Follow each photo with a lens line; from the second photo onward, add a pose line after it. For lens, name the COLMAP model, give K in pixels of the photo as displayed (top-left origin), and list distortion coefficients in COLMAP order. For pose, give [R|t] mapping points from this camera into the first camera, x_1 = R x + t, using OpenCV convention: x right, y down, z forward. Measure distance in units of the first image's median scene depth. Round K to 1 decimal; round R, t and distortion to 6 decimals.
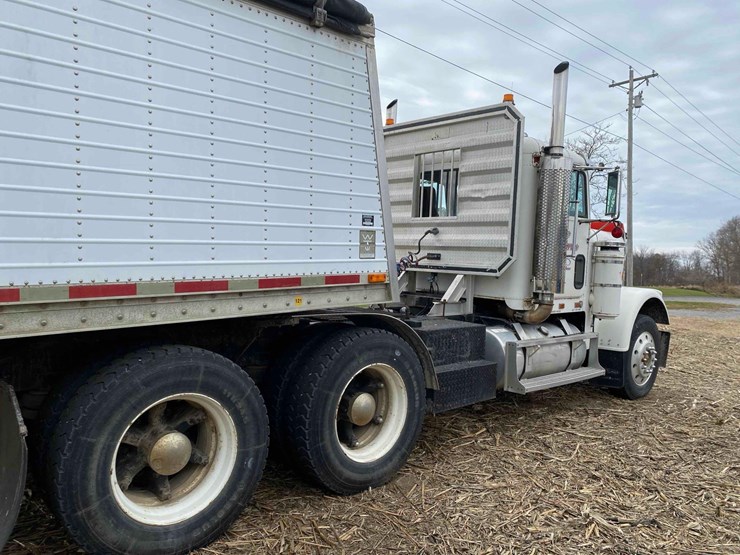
lens RADIAL K [[560.6, 0, 370.3], [0, 560.6, 281.7], [0, 0, 1]] dist [0.050255, -0.031351]
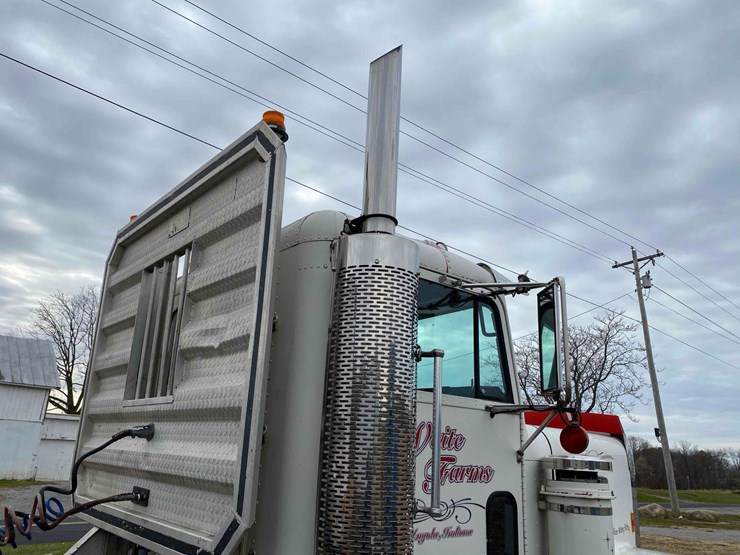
lens RADIAL K [[560.6, 0, 361.6], [0, 560.6, 289.3], [0, 0, 1]] dist [0.050255, -0.031351]
pose [[0.998583, -0.011167, -0.052030, 0.283124], [-0.005950, 0.948176, -0.317689, -0.054389], [0.052881, 0.317548, 0.946767, 0.536974]]
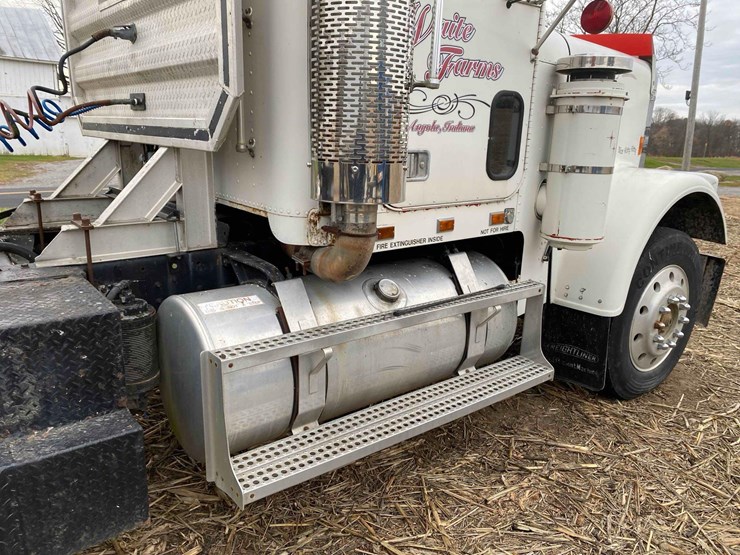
lens RADIAL K [[560.6, 0, 366.5], [0, 560.6, 276.8], [0, 0, 1]] dist [0.050255, -0.031351]
pose [[0.996631, 0.006545, -0.081757, 0.295172], [0.010674, 0.977982, 0.208416, -0.004408], [0.081321, -0.208586, 0.974617, 0.559224]]
